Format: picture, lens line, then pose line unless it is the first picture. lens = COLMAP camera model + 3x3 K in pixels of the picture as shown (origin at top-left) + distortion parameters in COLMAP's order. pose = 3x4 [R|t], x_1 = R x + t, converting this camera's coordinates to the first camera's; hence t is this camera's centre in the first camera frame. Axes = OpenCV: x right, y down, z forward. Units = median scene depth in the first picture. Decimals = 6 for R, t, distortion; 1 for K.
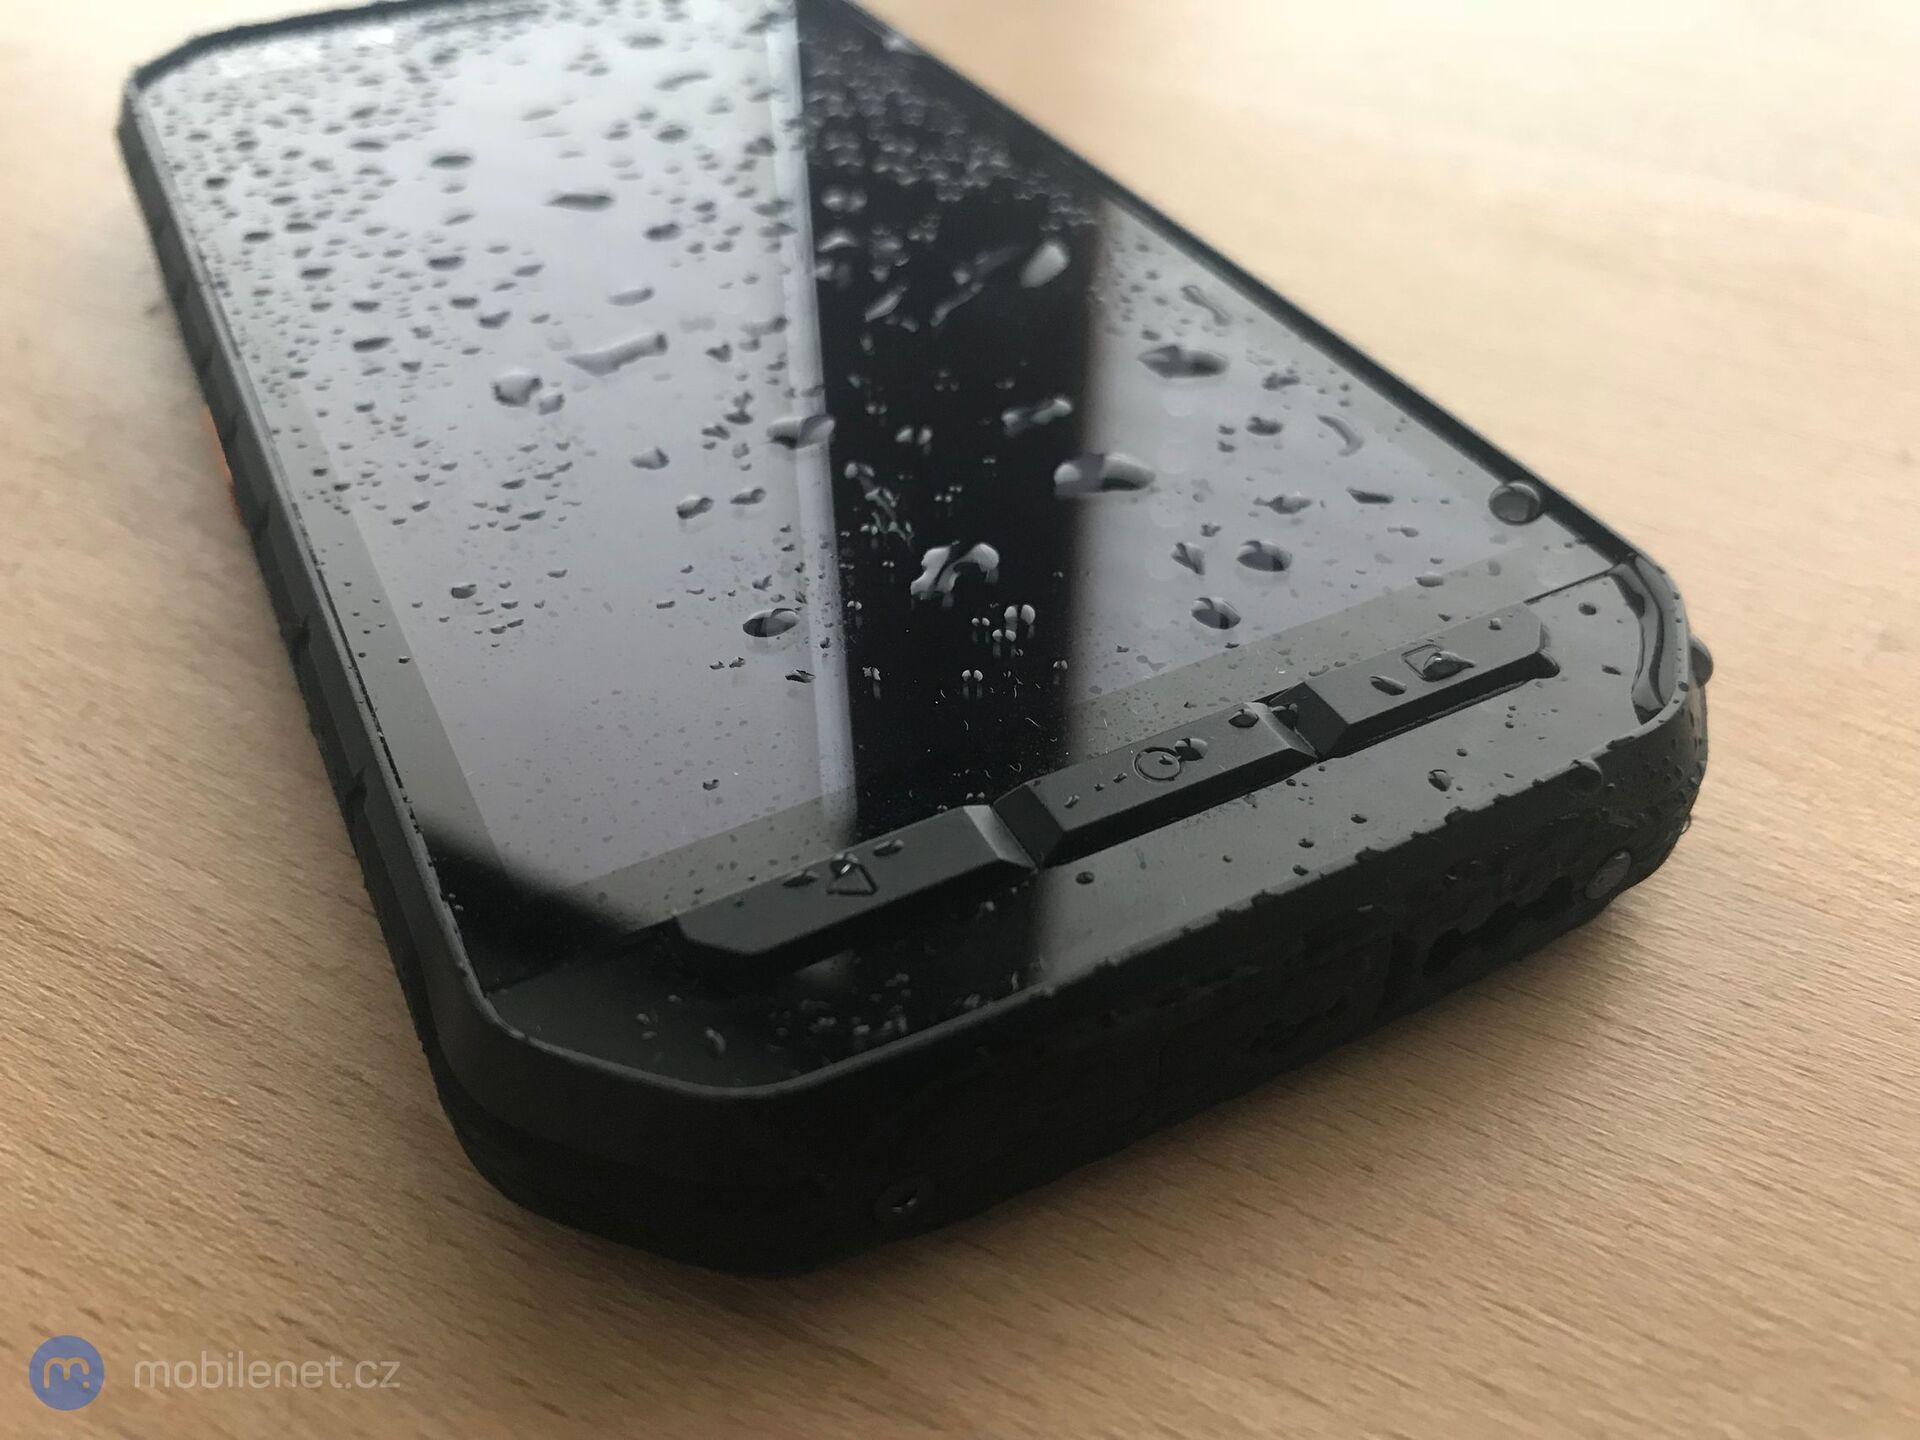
lens RADIAL K [[1696.6, 0, 960.0], [0, 1696.6, 720.0], [0, 0, 1]] dist [0.057317, -0.003982]
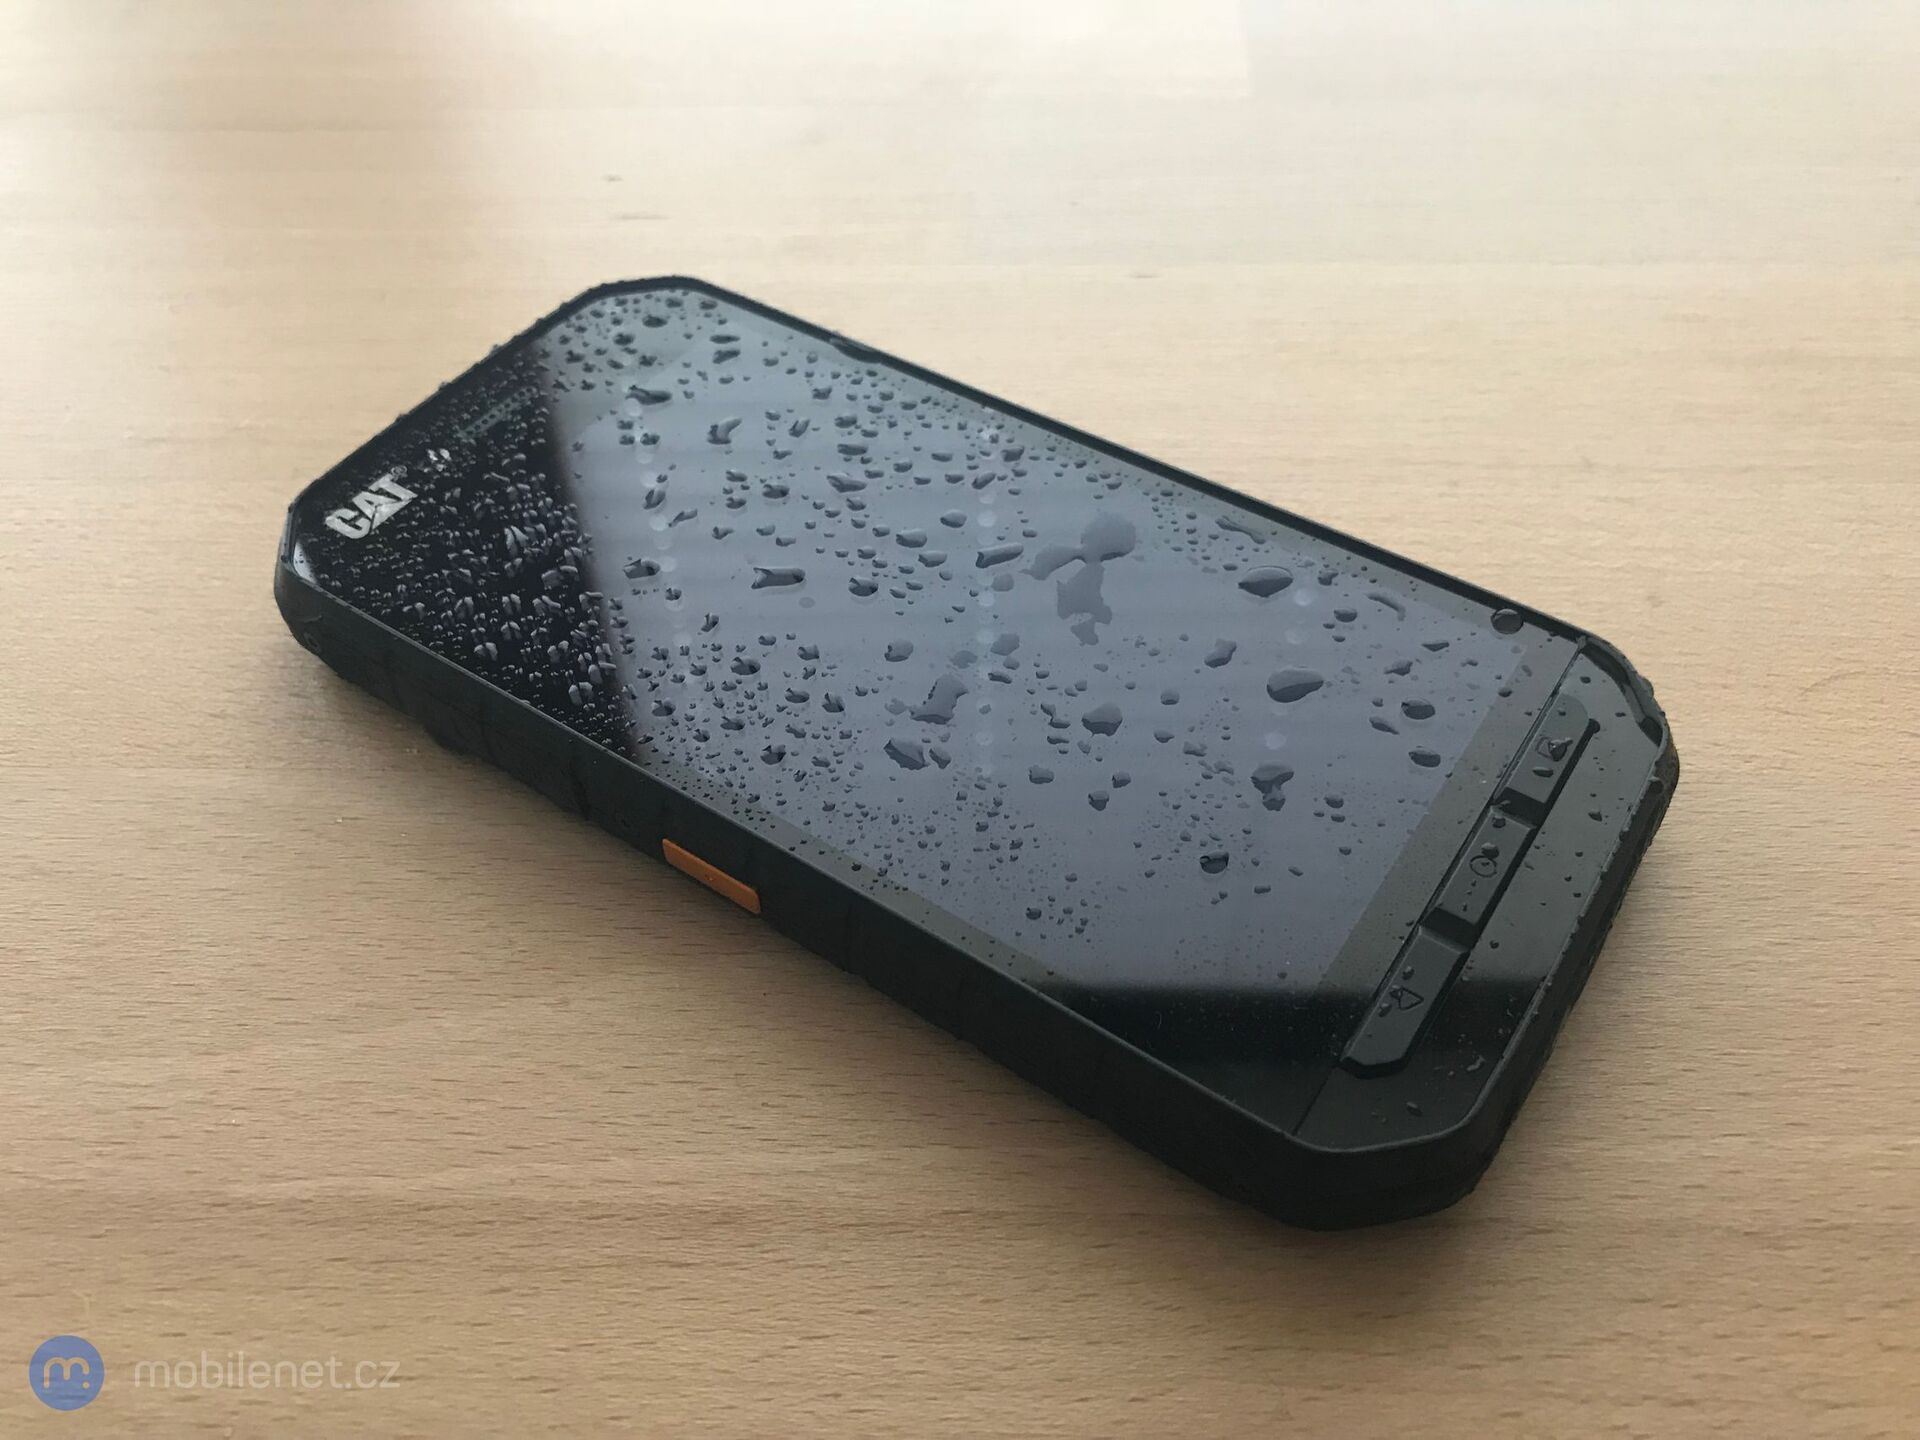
lens RADIAL K [[1696.6, 0, 960.0], [0, 1696.6, 720.0], [0, 0, 1]] dist [0.057317, -0.003982]
pose [[0.881935, -0.365035, 0.298230, -0.747781], [0.325938, 0.929314, 0.173609, -0.535608], [-0.340522, -0.055907, 0.938573, -0.465236]]
